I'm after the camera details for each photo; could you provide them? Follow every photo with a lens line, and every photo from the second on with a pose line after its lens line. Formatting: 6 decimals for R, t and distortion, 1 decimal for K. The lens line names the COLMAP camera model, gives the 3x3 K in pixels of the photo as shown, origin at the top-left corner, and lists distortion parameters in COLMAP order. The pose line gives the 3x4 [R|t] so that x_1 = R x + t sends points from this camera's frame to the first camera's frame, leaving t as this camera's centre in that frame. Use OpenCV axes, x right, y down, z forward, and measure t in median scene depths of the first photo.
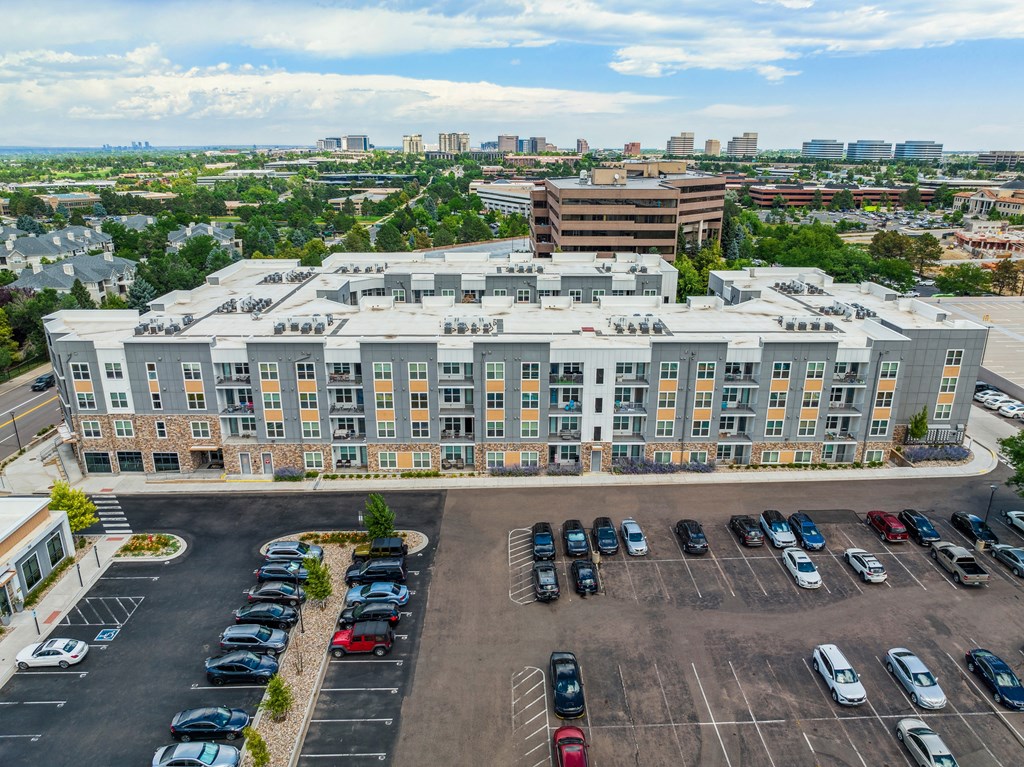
lens RADIAL K [[713.0, 0, 514.2], [0, 713.0, 386.2], [0, 0, 1]] dist [-0.025669, 0.001215]
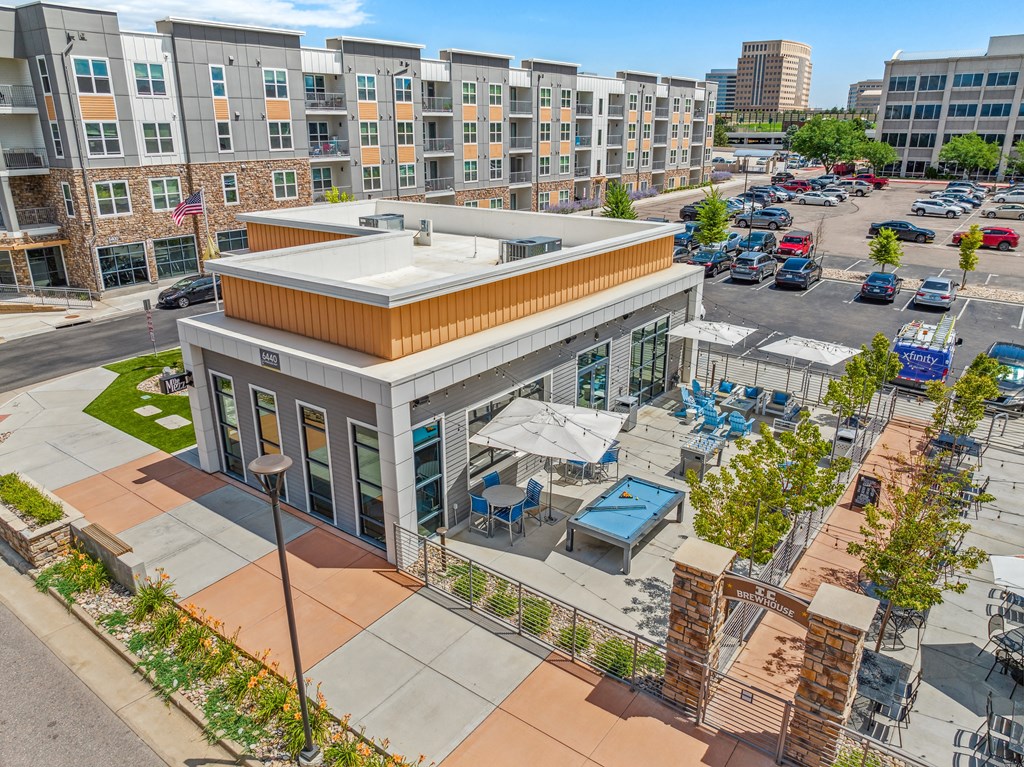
lens RADIAL K [[721.2, 0, 517.9], [0, 721.2, 380.0], [0, 0, 1]] dist [-0.036370, 0.004922]
pose [[0.619124, -0.268974, 0.737793, -0.840603], [0.241291, 0.959221, 0.147218, 0.186927], [-0.747305, 0.086876, 0.658778, 0.430821]]
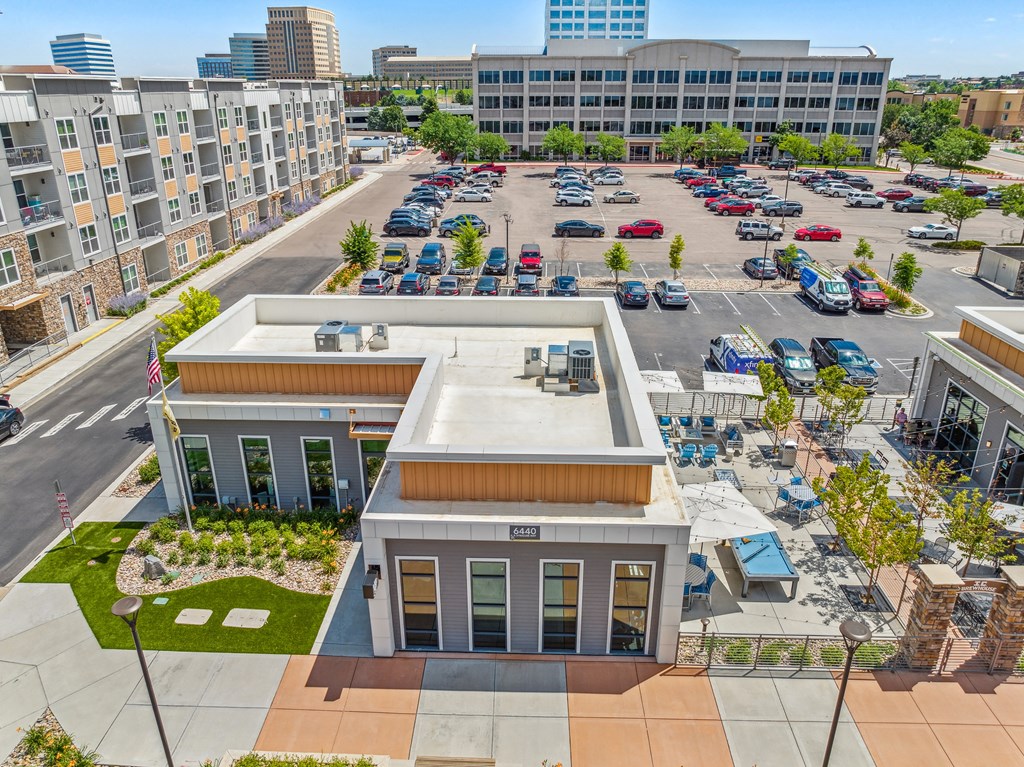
lens RADIAL K [[721.2, 0, 519.8], [0, 721.2, 381.3], [0, 0, 1]] dist [-0.036370, 0.004922]
pose [[0.058061, -0.385952, 0.920690, -0.921895], [0.300957, 0.886107, 0.352476, 0.065293], [-0.951869, 0.256623, 0.167603, 0.585604]]
